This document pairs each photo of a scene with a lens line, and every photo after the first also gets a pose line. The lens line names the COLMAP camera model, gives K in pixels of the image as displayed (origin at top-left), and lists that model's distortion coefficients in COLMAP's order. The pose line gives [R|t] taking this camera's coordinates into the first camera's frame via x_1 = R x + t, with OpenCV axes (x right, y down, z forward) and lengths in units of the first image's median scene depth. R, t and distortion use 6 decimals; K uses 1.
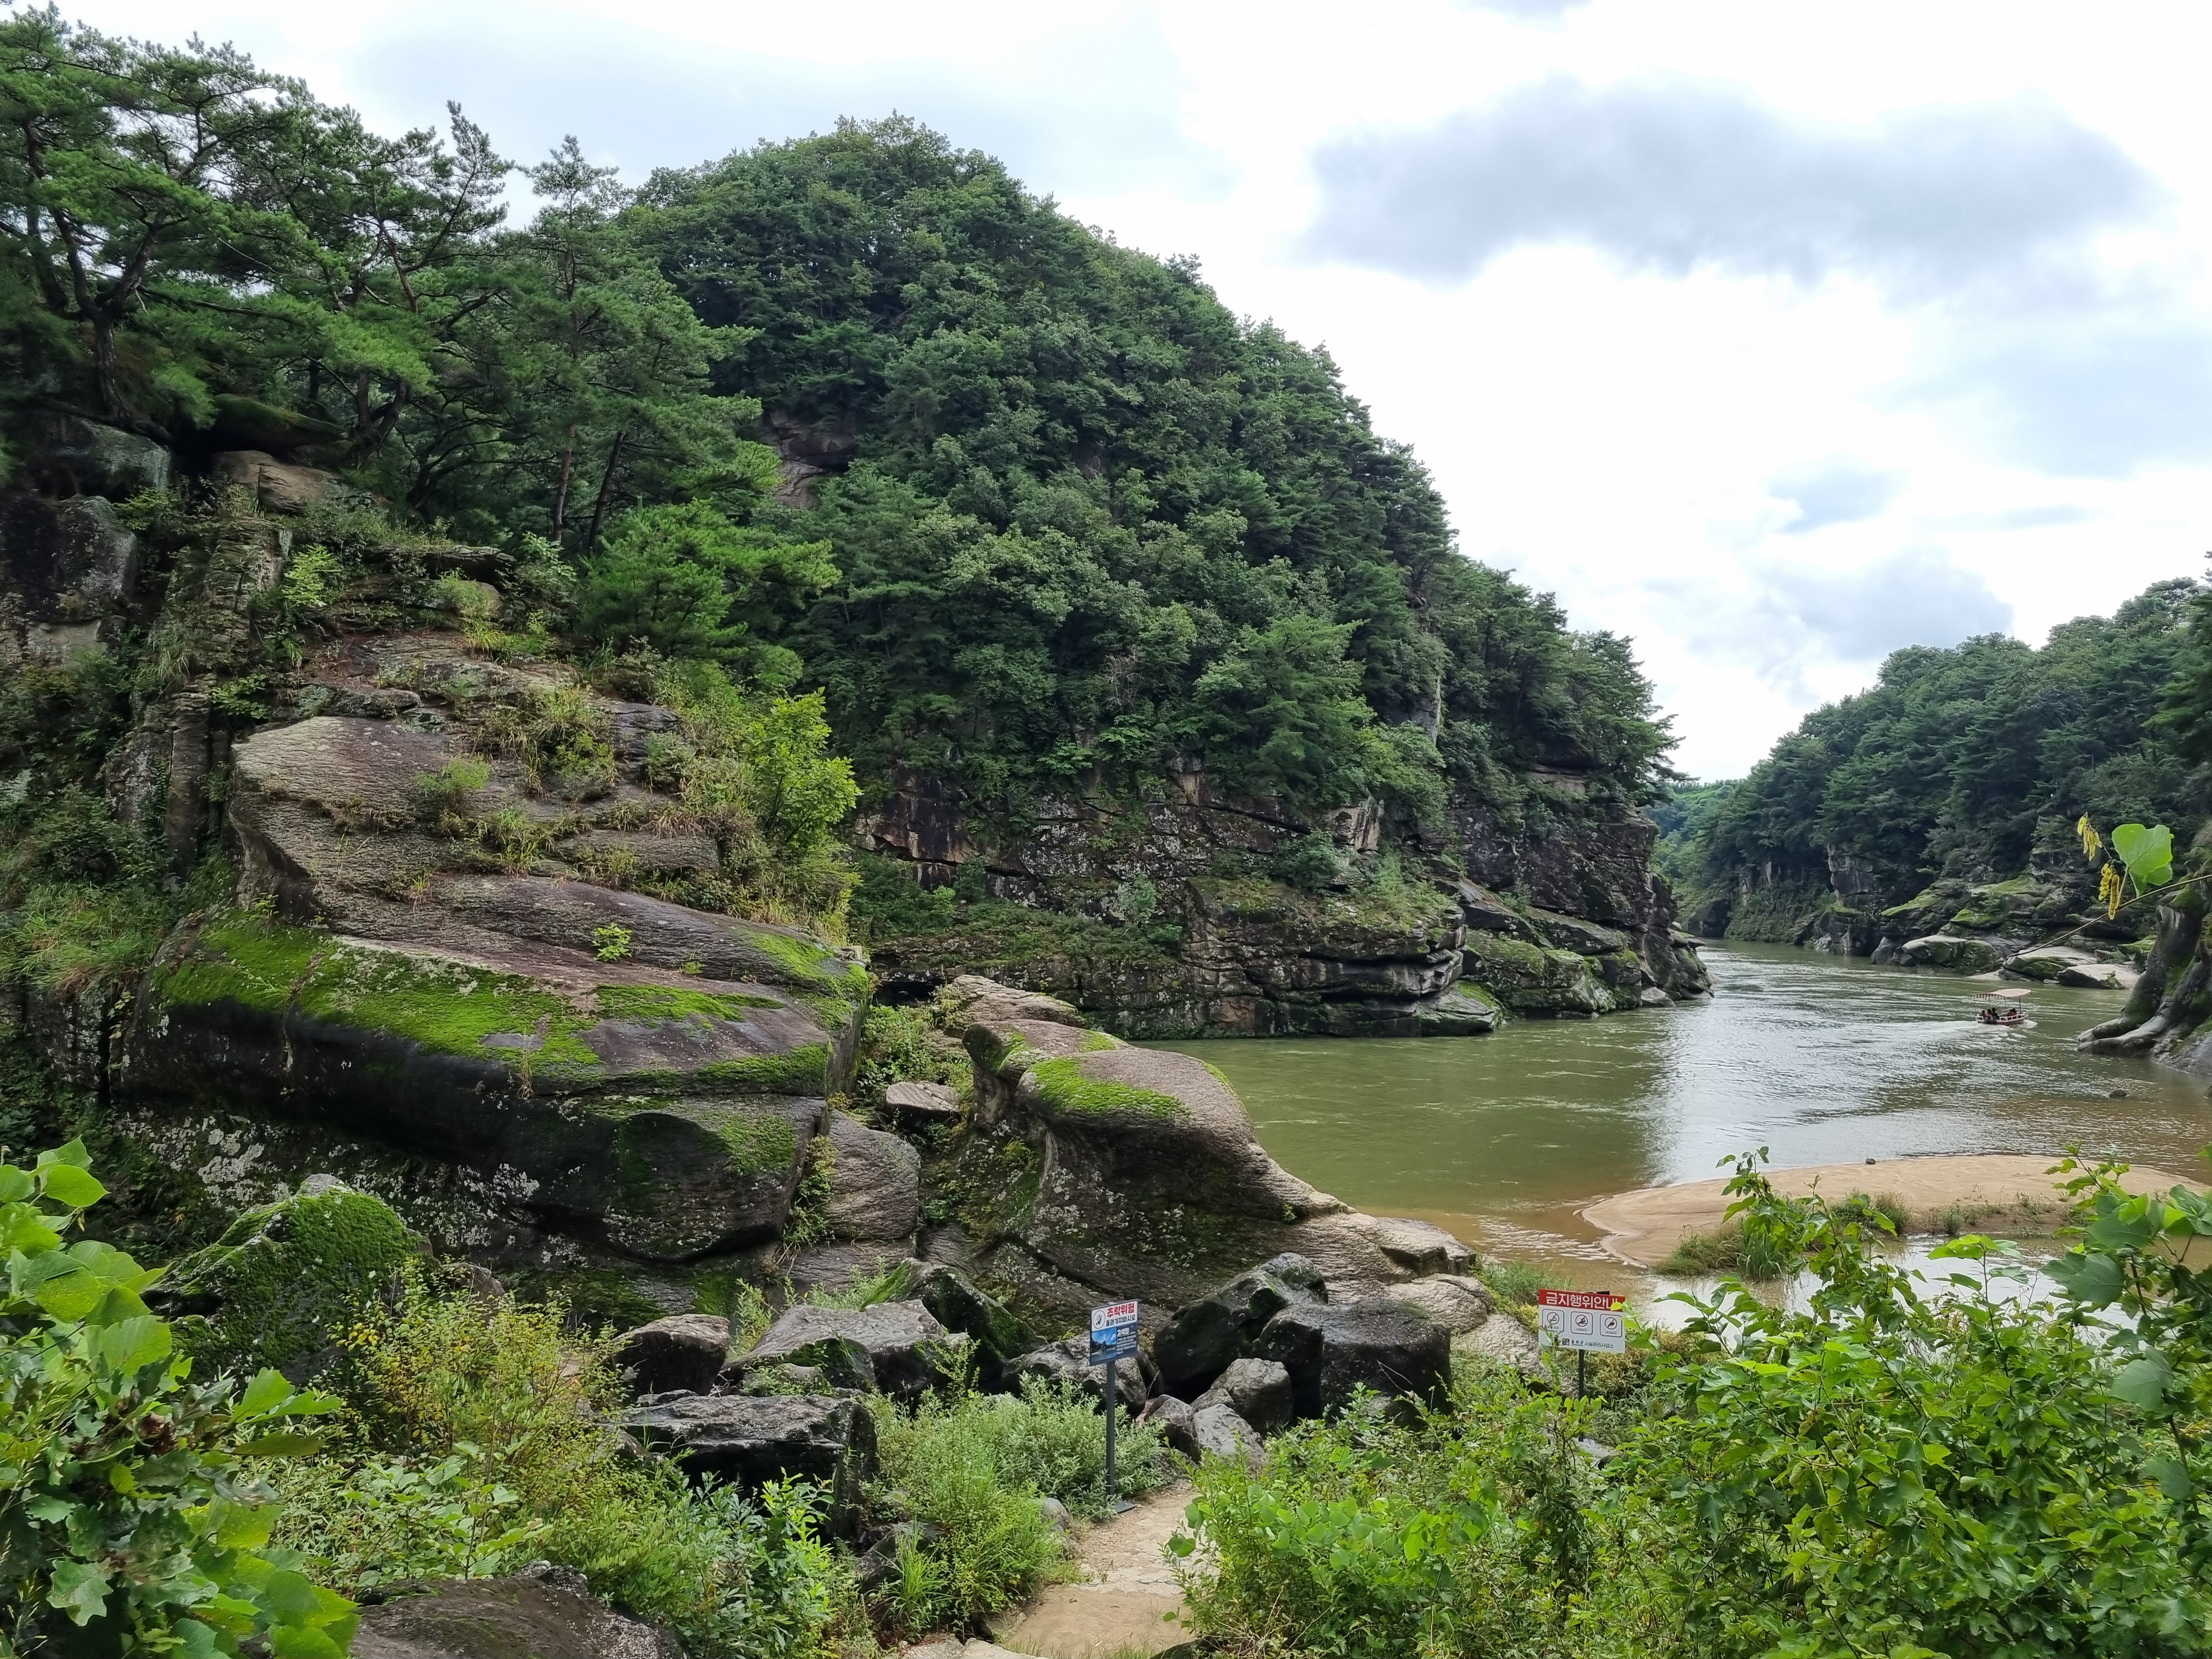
lens RADIAL K [[1674.1, 0, 1108.2], [0, 1674.1, 828.7], [0, 0, 1]] dist [0.052479, -0.000370]
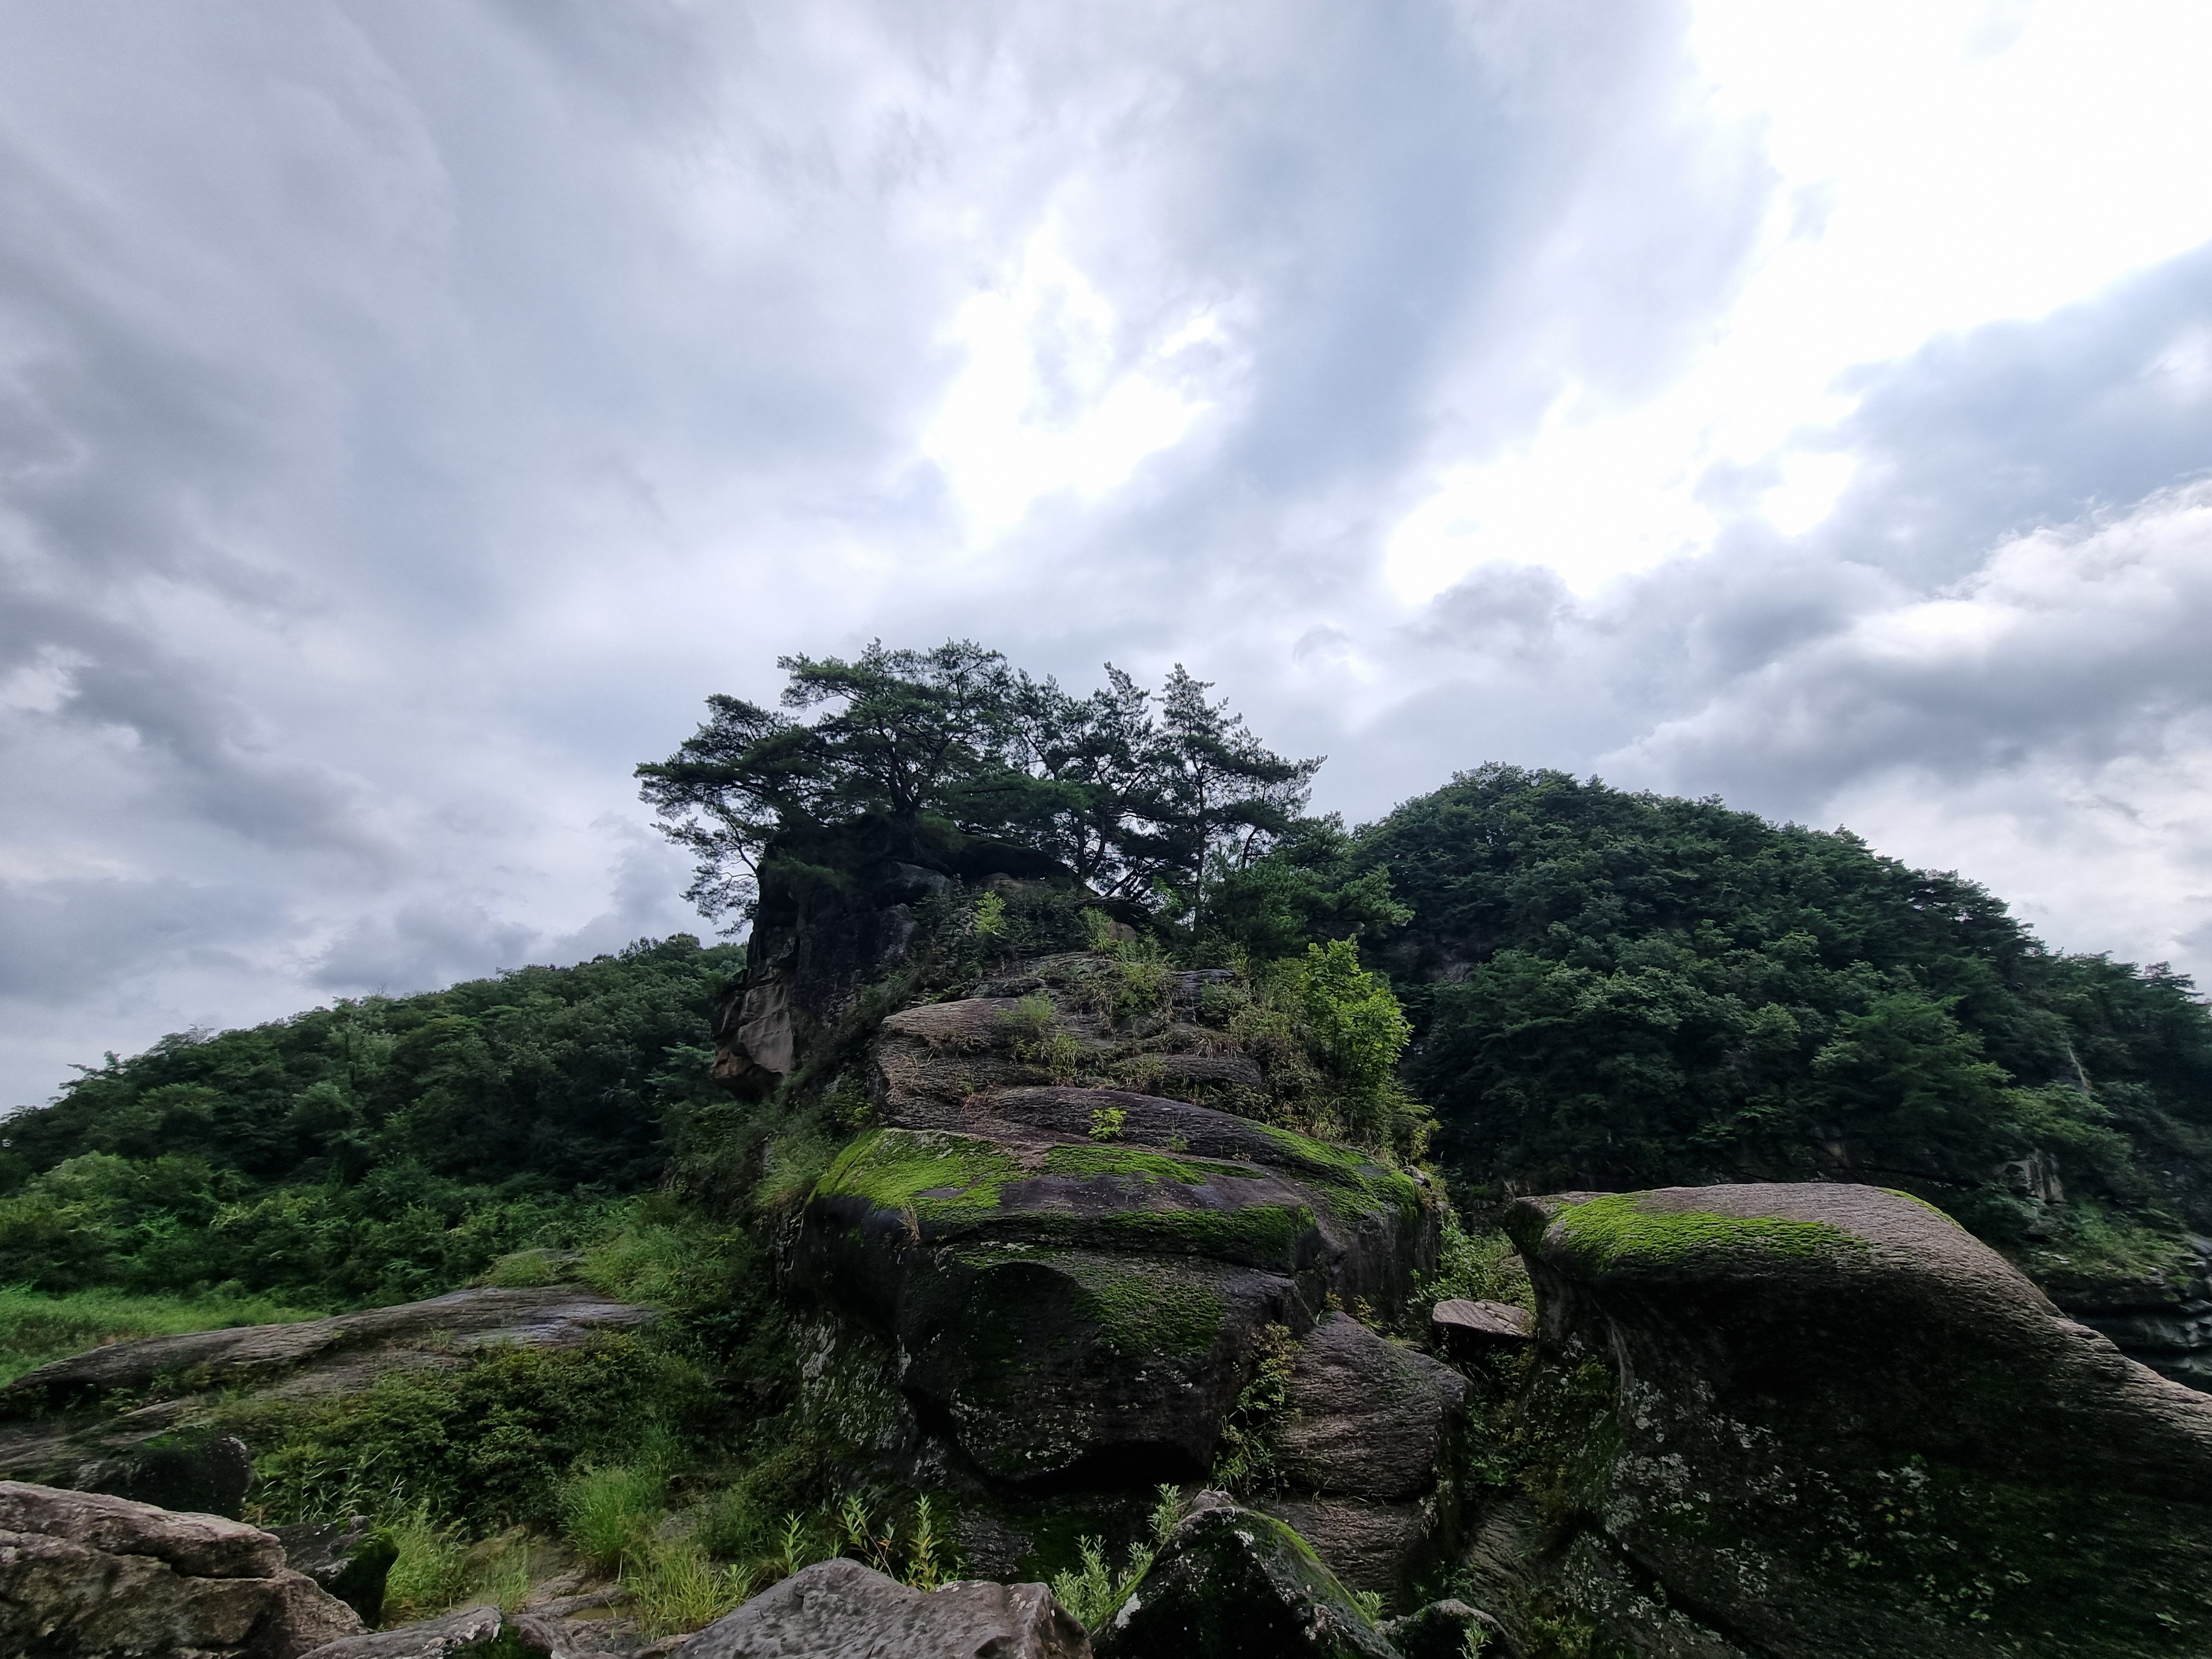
lens RADIAL K [[914.7, 0, 1107.9], [0, 914.7, 830.9], [0, 0, 1]] dist [0.003398, -0.003298]
pose [[0.824941, -0.261964, -0.500846, 0.006099], [0.028372, 0.904185, -0.426197, 0.033476], [0.564506, 0.337377, 0.753332, 0.123793]]
